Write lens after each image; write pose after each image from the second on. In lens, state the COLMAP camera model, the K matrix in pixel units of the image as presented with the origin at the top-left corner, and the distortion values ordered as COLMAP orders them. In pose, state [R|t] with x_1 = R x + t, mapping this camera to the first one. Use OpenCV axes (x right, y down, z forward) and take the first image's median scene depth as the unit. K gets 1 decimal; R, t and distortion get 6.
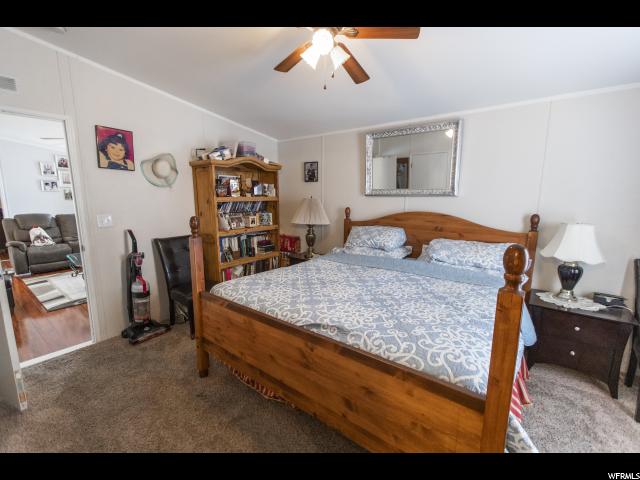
lens RADIAL K [[285.3, 0, 318.3], [0, 285.3, 243.6], [0, 0, 1]] dist [-0.001814, 0.000138]
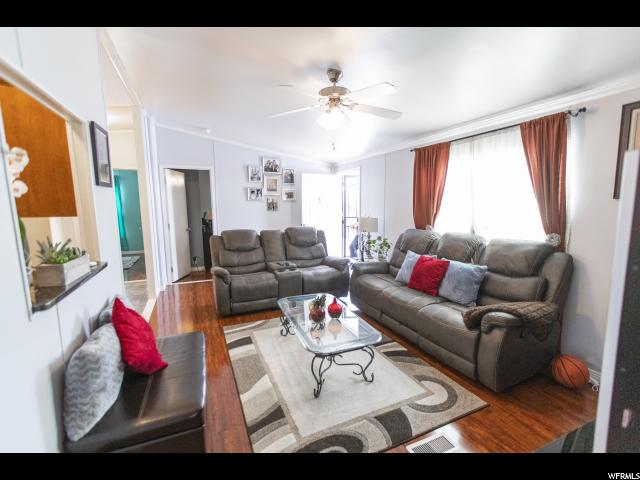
lens RADIAL K [[285.3, 0, 320.8], [0, 285.3, 237.8], [0, 0, 1]] dist [-0.001814, 0.000138]
pose [[0.885739, 0.042202, -0.462262, -0.390199], [-0.061918, 0.997701, -0.027556, -0.065945], [0.460036, 0.053030, 0.886315, 0.363732]]
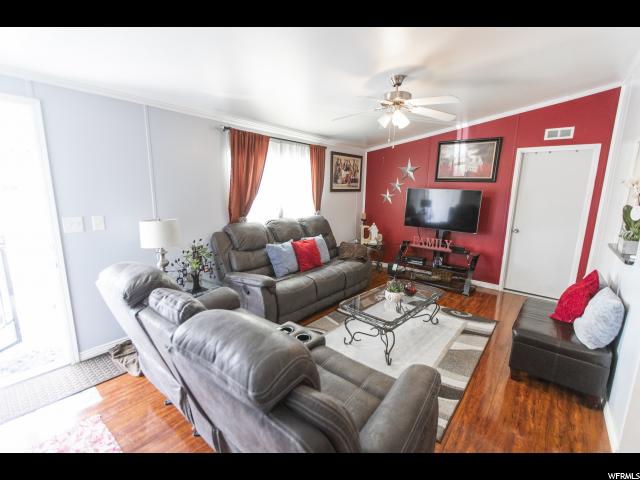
lens RADIAL K [[285.3, 0, 319.0], [0, 285.3, 239.2], [0, 0, 1]] dist [-0.001814, 0.000138]
pose [[0.036009, -0.176198, 0.983696, -1.017344], [0.155456, 0.973339, 0.168653, -0.151518], [-0.987186, 0.146849, 0.062440, 0.818890]]
